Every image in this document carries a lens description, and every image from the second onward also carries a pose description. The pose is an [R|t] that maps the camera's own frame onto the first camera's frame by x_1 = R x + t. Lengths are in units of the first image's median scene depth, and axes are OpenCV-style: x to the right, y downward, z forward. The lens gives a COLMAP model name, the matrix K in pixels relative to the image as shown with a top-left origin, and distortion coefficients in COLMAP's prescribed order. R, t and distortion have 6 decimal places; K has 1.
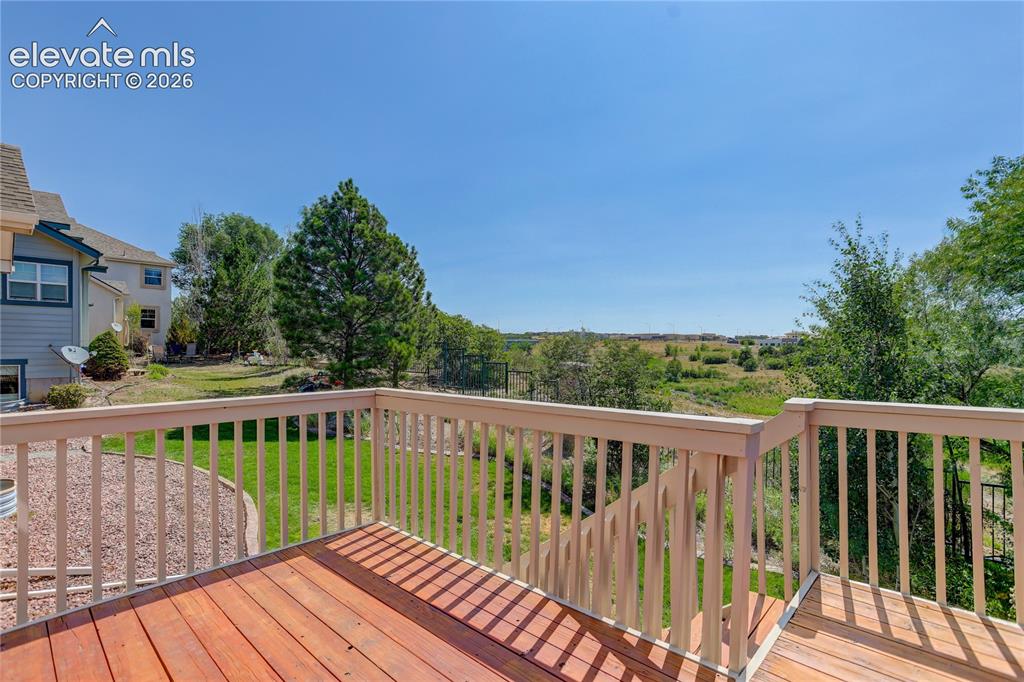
lens RADIAL K [[482.5, 0, 512.0], [0, 482.5, 341.0], [0, 0, 1]] dist [-0.002024, -0.000322]
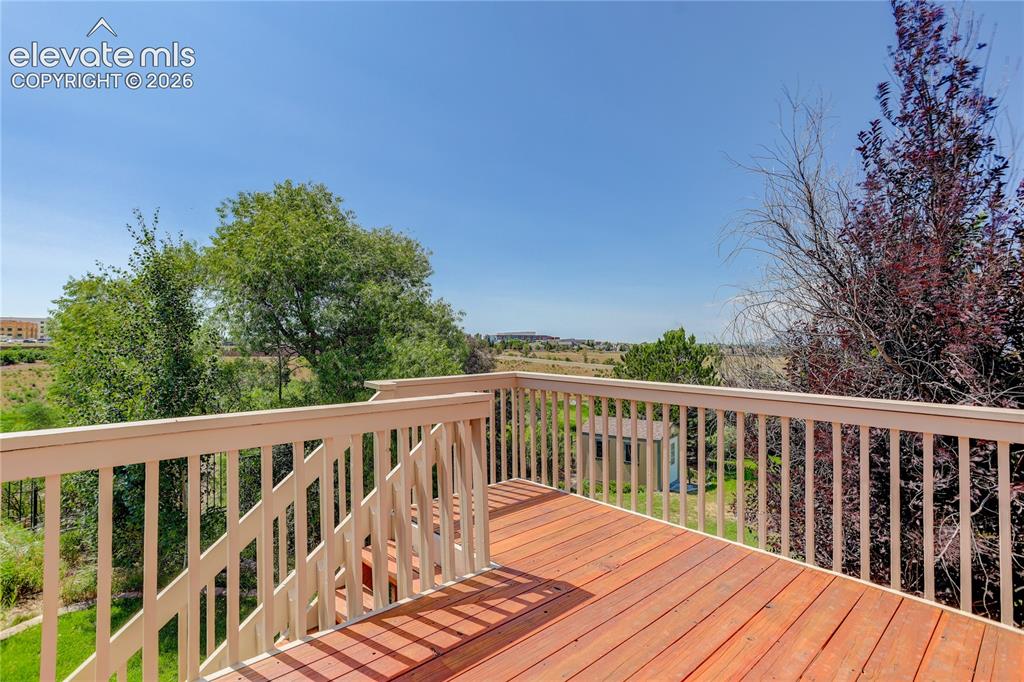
lens RADIAL K [[482.5, 0, 512.0], [0, 482.5, 341.0], [0, 0, 1]] dist [-0.002024, -0.000322]
pose [[0.096758, 0.013422, 0.995217, -0.824120], [-0.027732, 0.999557, -0.010784, 0.018508], [-0.994921, -0.026555, 0.097088, 0.673112]]
